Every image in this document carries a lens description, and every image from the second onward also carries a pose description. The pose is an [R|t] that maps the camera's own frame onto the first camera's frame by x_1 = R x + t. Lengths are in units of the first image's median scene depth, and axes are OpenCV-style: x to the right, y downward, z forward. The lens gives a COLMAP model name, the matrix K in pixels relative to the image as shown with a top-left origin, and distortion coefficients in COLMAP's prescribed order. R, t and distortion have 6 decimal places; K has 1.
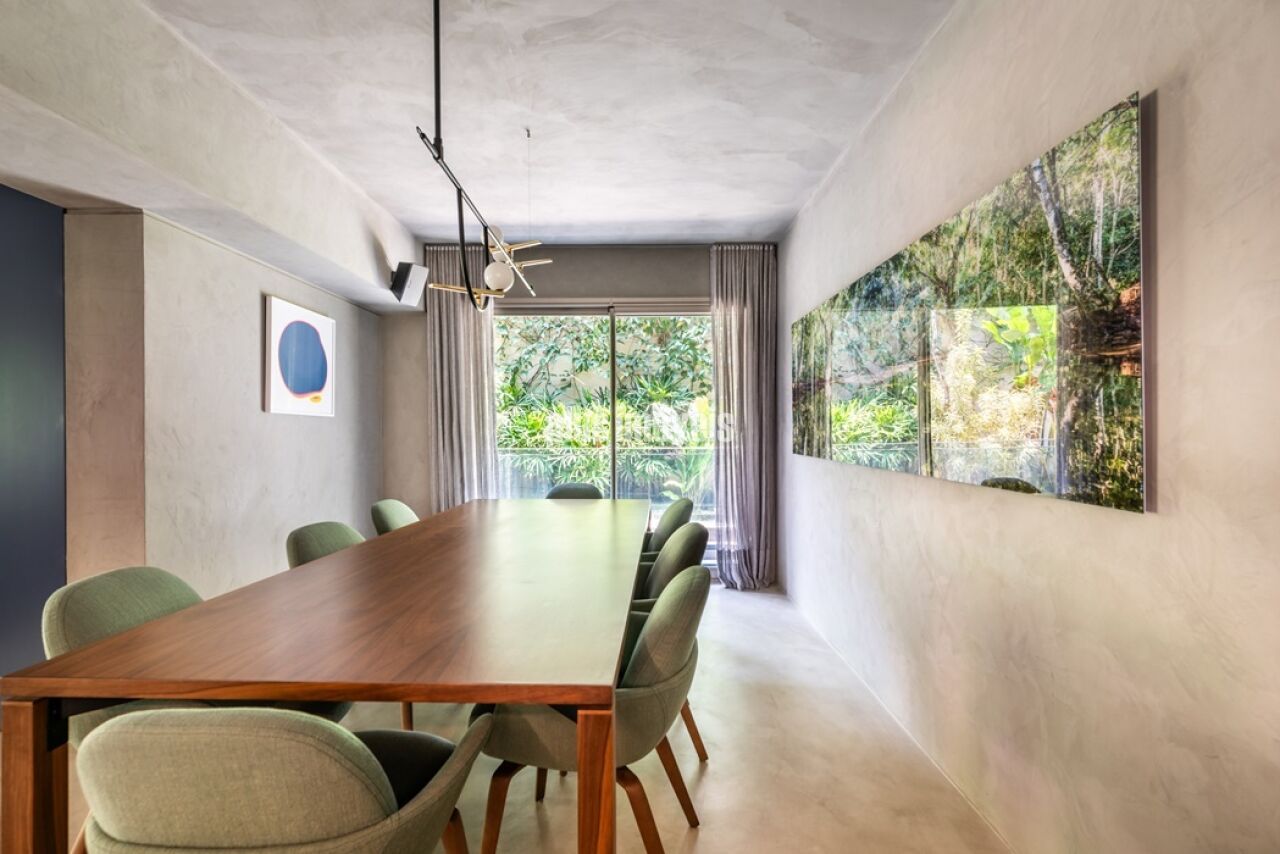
lens RADIAL K [[559.6, 0, 644.4], [0, 559.6, 427.0], [0, 0, 1]] dist [0.014680, -0.002050]
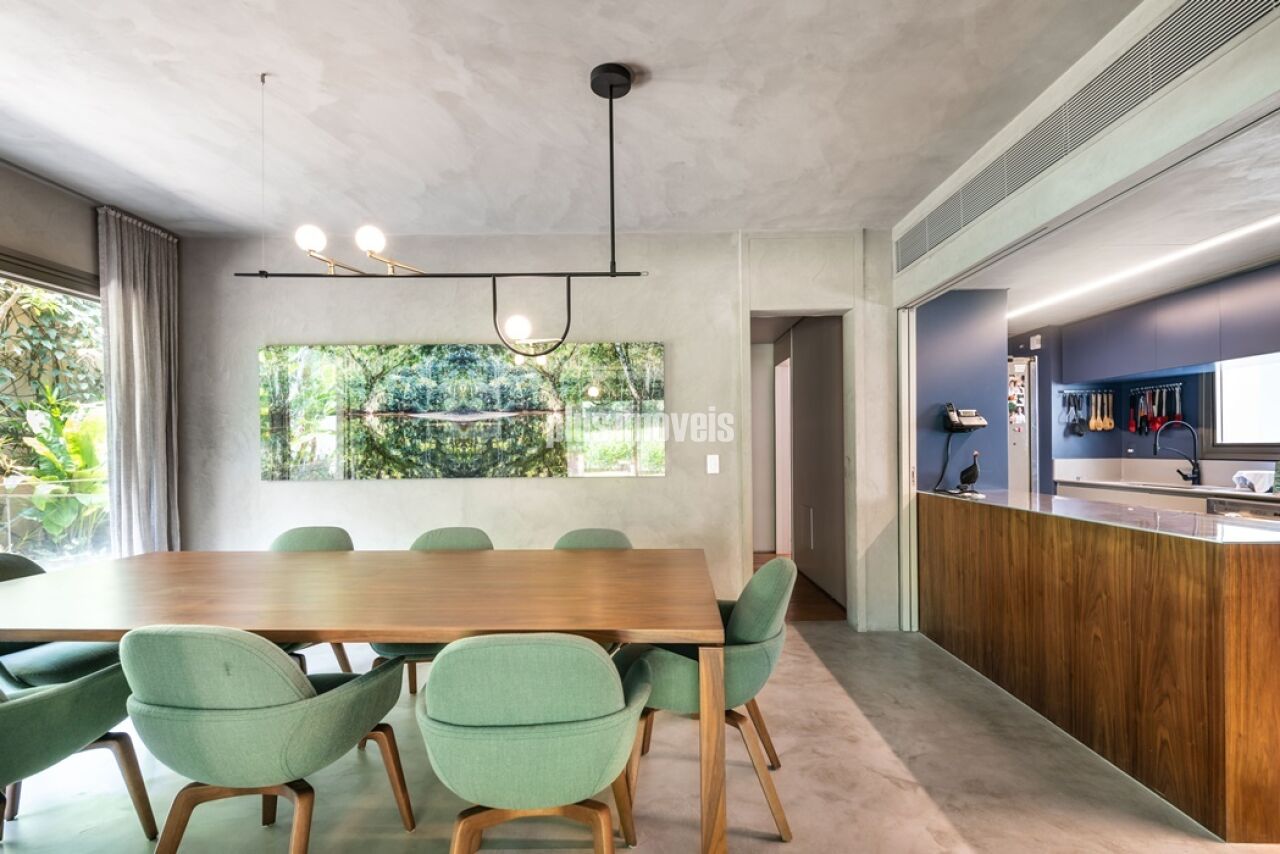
lens RADIAL K [[559.6, 0, 651.7], [0, 559.6, 452.1], [0, 0, 1]] dist [0.014680, -0.002050]
pose [[0.014058, -0.003443, 0.999895, -1.246049], [0.011124, 0.999933, 0.003287, 0.005296], [-0.999839, 0.011076, 0.014095, 0.566501]]
